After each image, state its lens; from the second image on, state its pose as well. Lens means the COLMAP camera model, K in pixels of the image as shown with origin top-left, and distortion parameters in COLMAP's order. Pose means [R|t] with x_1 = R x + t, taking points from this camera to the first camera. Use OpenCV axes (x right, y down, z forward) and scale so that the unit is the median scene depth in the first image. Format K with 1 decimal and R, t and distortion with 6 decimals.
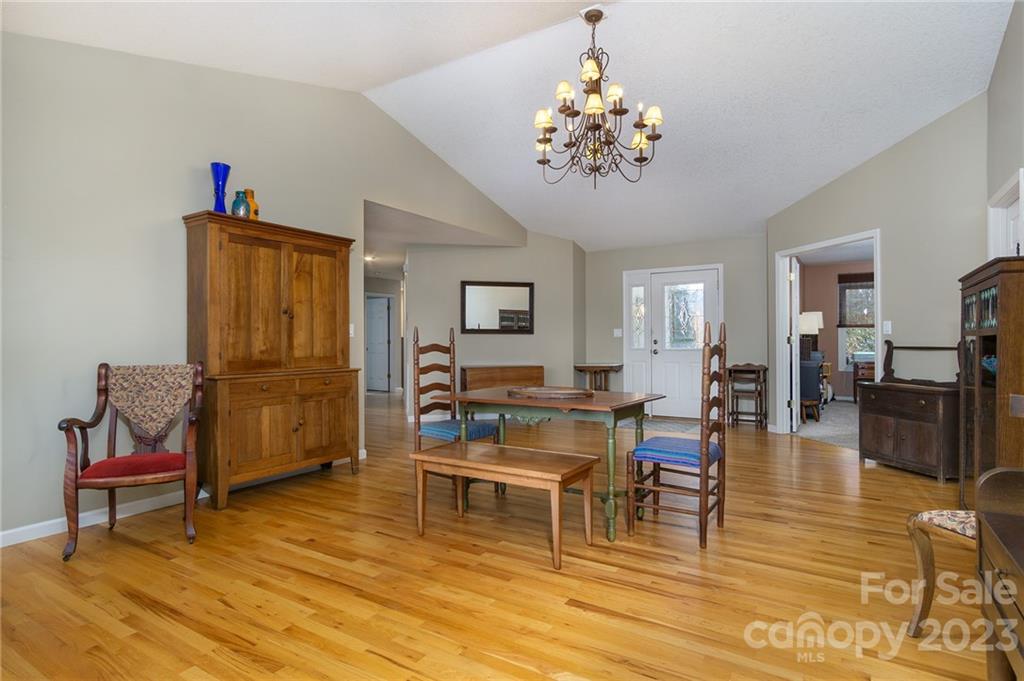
lens RADIAL K [[541.8, 0, 514.2], [0, 541.8, 341.6], [0, 0, 1]] dist [0.003437, -0.000872]
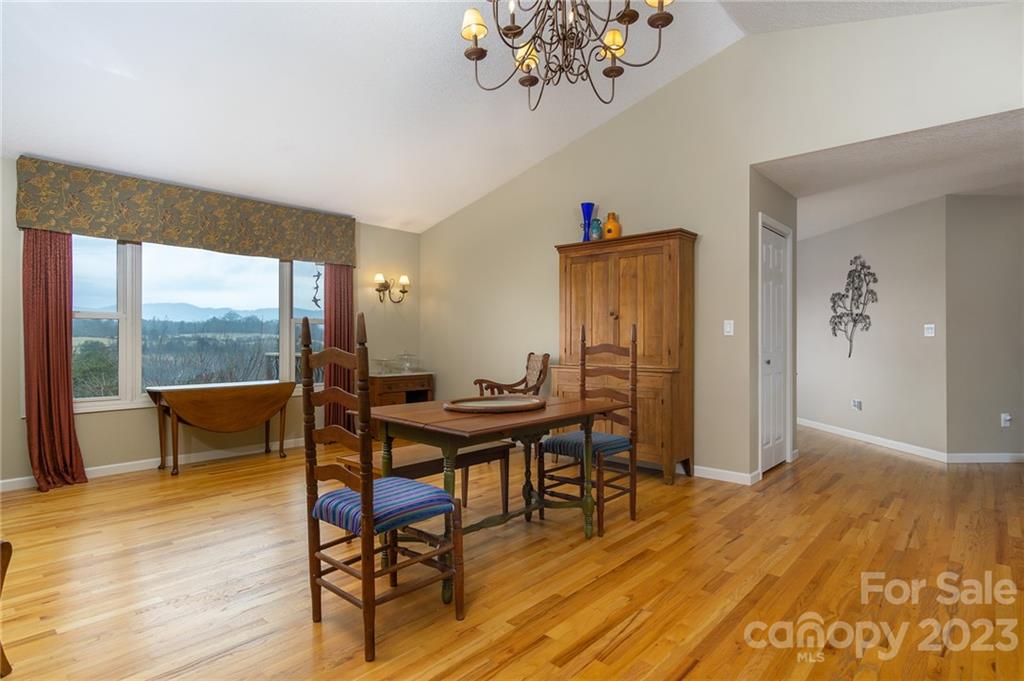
lens RADIAL K [[541.8, 0, 514.2], [0, 541.8, 341.6], [0, 0, 1]] dist [0.003437, -0.000872]
pose [[-0.186704, 0.008089, -0.982383, 0.716533], [-0.006088, 0.999937, 0.009391, -0.006505], [0.982397, 0.007734, -0.186643, 0.991754]]
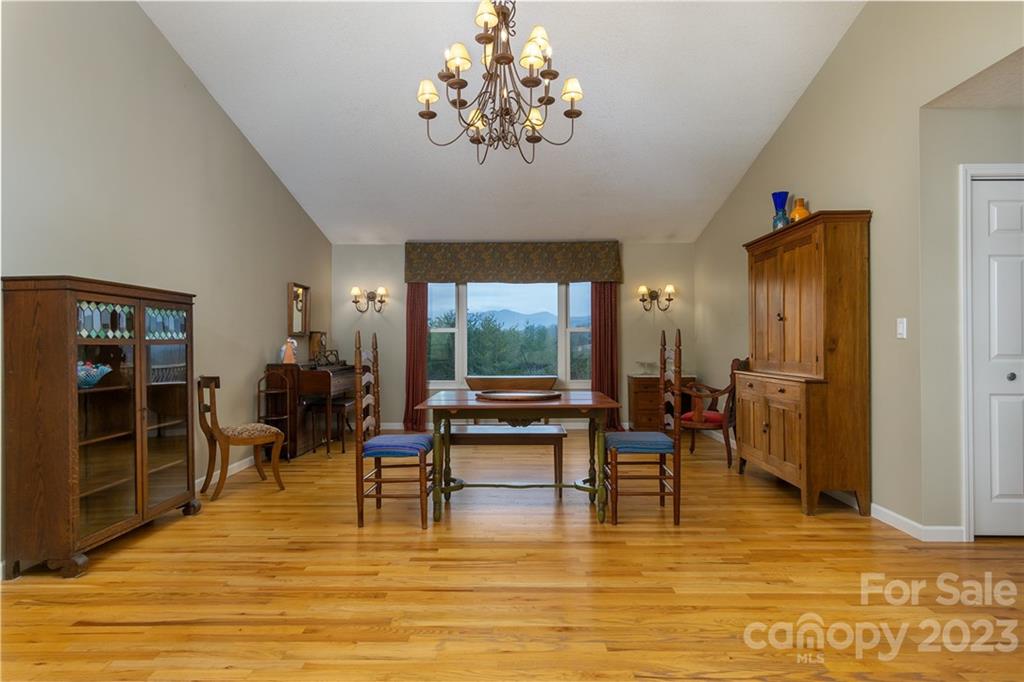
lens RADIAL K [[534.1, 0, 512.0], [0, 534.1, 341.0], [0, 0, 1]] dist [0.000795, -0.000397]
pose [[-0.861490, 0.005492, -0.507745, 0.507117], [0.004764, 0.999985, 0.002732, -0.012036], [0.507753, -0.000065, -0.861503, 1.577142]]
